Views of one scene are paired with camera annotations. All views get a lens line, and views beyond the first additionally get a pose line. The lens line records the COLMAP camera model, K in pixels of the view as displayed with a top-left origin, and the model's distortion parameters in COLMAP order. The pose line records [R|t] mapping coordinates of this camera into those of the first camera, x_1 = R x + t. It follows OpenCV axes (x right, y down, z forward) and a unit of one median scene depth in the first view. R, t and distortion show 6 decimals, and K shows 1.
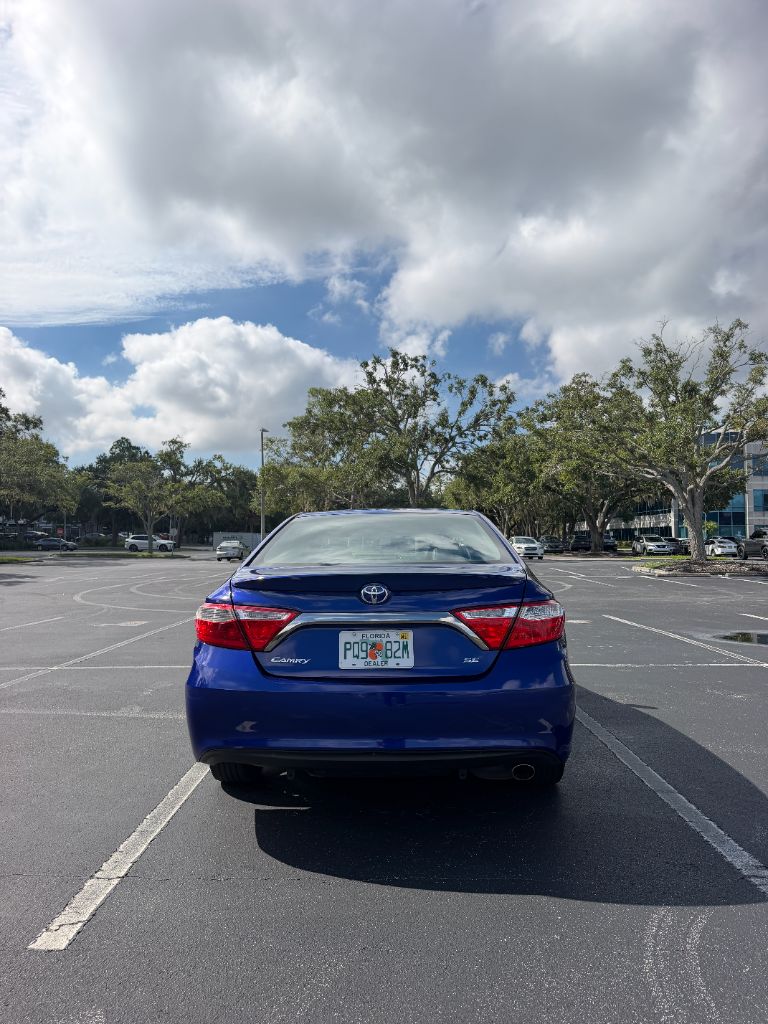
lens RADIAL K [[714.1, 0, 373.7], [0, 714.1, 506.7], [0, 0, 1]] dist [0.142318, -0.261388]
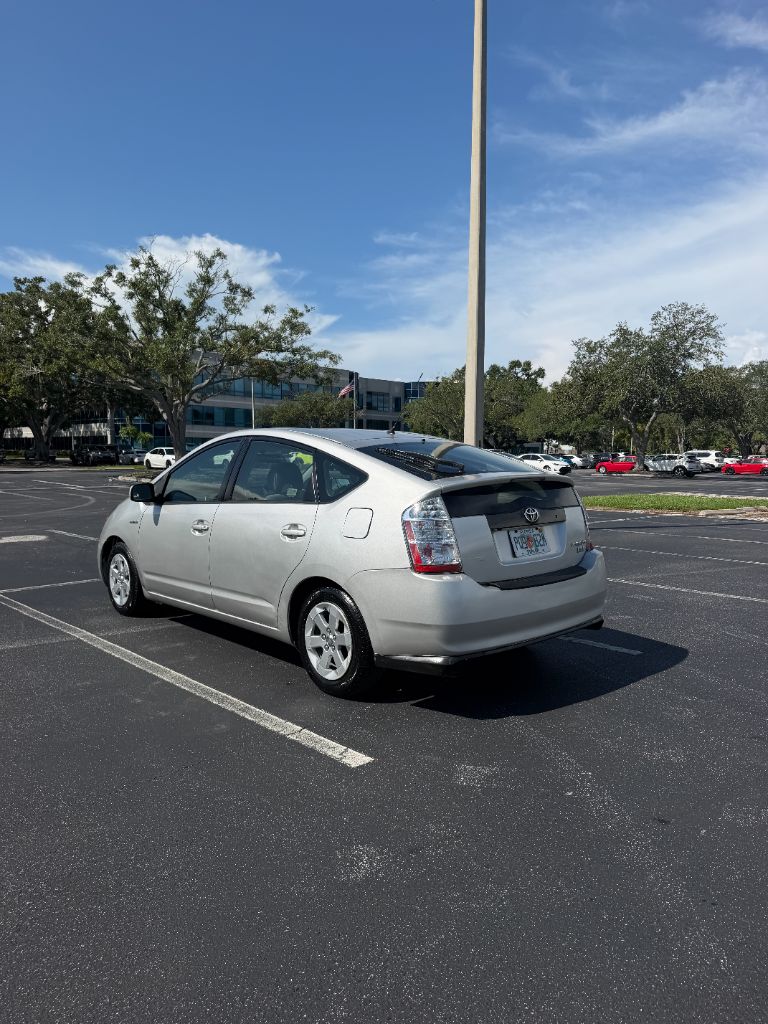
lens RADIAL K [[718.1, 0, 394.5], [0, 718.1, 535.5], [0, 0, 1]] dist [0.060254, -0.087835]
pose [[0.702785, -0.069762, 0.707973, -0.070283], [-0.046837, 0.988484, 0.143897, -0.000795], [-0.709858, -0.134288, 0.691424, 0.003758]]
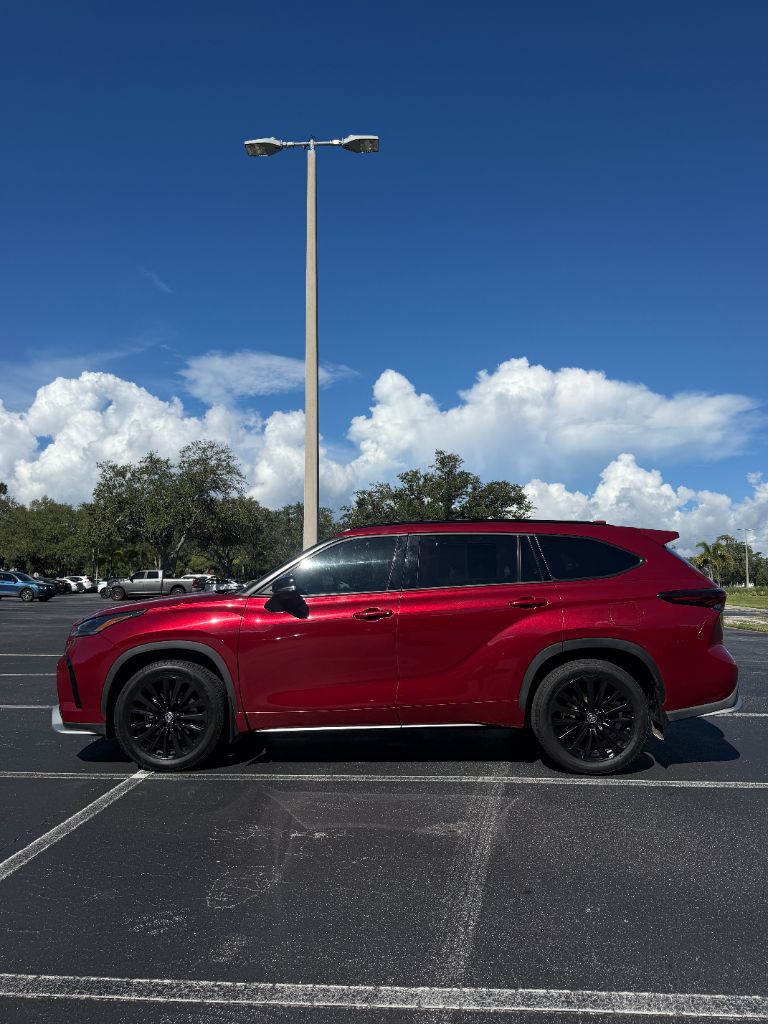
lens RADIAL K [[723.2, 0, 386.9], [0, 723.2, 515.9], [0, 0, 1]] dist [0.061387, -0.077848]
pose [[0.020718, 0.094222, 0.995336, -0.139212], [-0.056399, 0.994074, -0.092928, 0.007096], [-0.998193, -0.054211, 0.025909, 0.142133]]
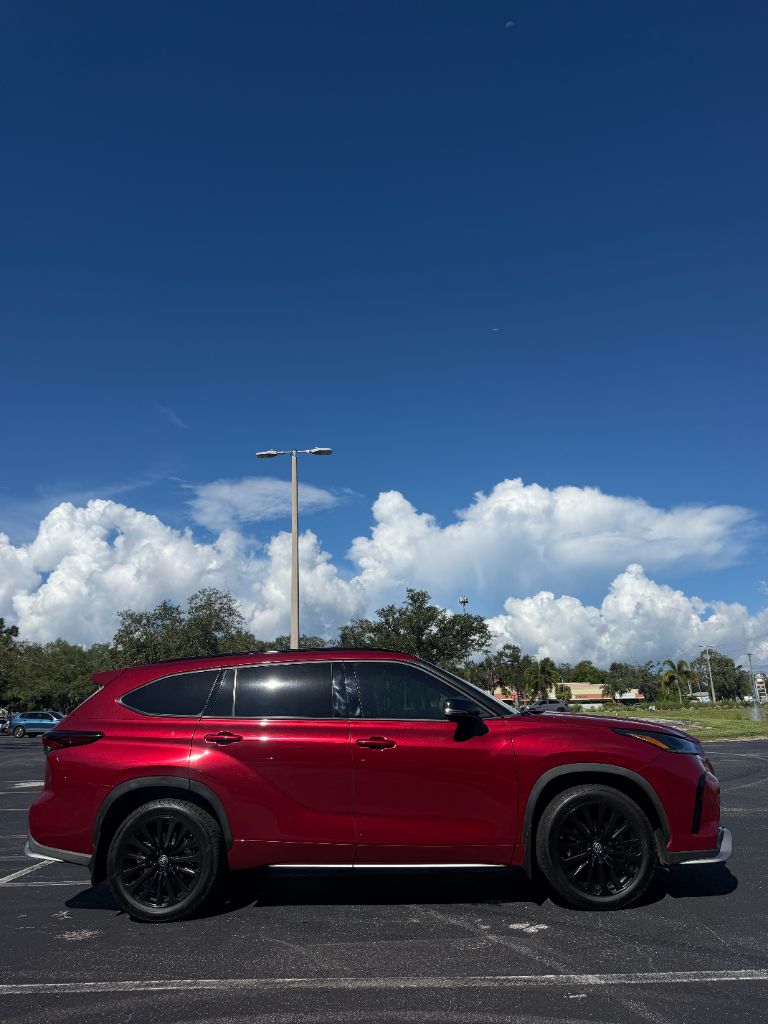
lens RADIAL K [[719.4, 0, 384.1], [0, 719.4, 495.4], [0, 0, 1]] dist [0.107210, -0.184370]
pose [[0.037937, 0.283202, 0.958310, -0.326007], [-0.022384, 0.959000, -0.282520, 0.006182], [-0.999029, -0.010733, 0.042721, 0.091037]]
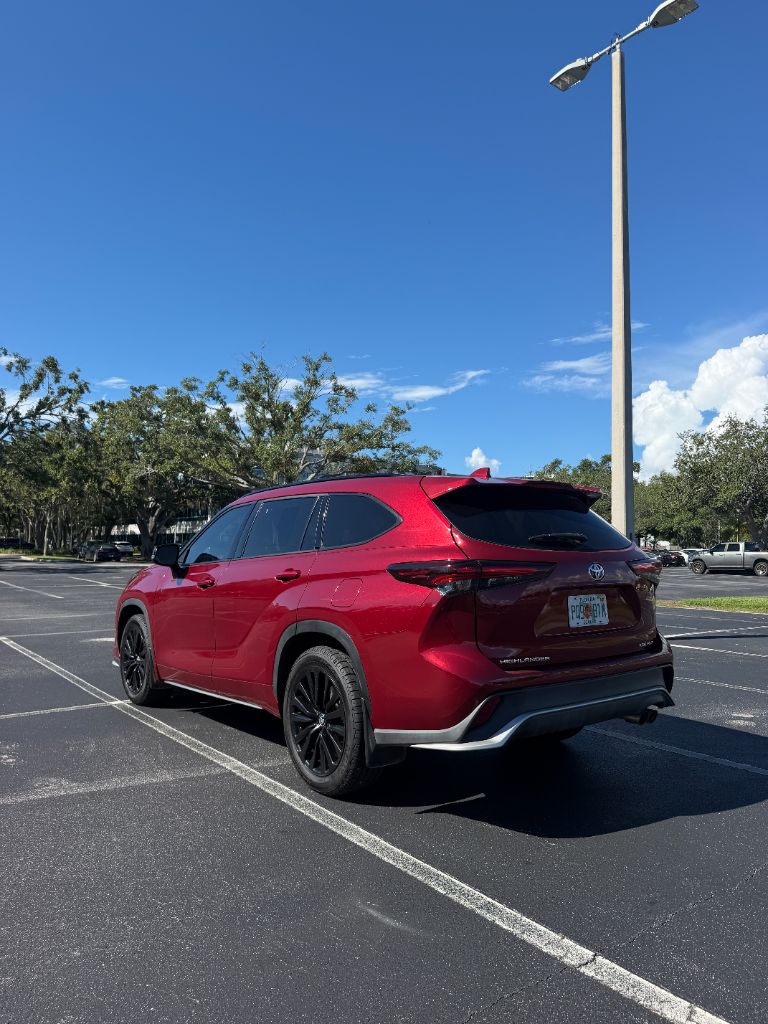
lens RADIAL K [[723.2, 0, 386.9], [0, 723.2, 515.9], [0, 0, 1]] dist [0.061387, -0.077848]
pose [[0.785378, 0.040267, 0.617705, -0.069500], [-0.044199, 0.998983, -0.008924, 0.000879], [-0.617436, -0.020293, 0.786359, 0.031057]]
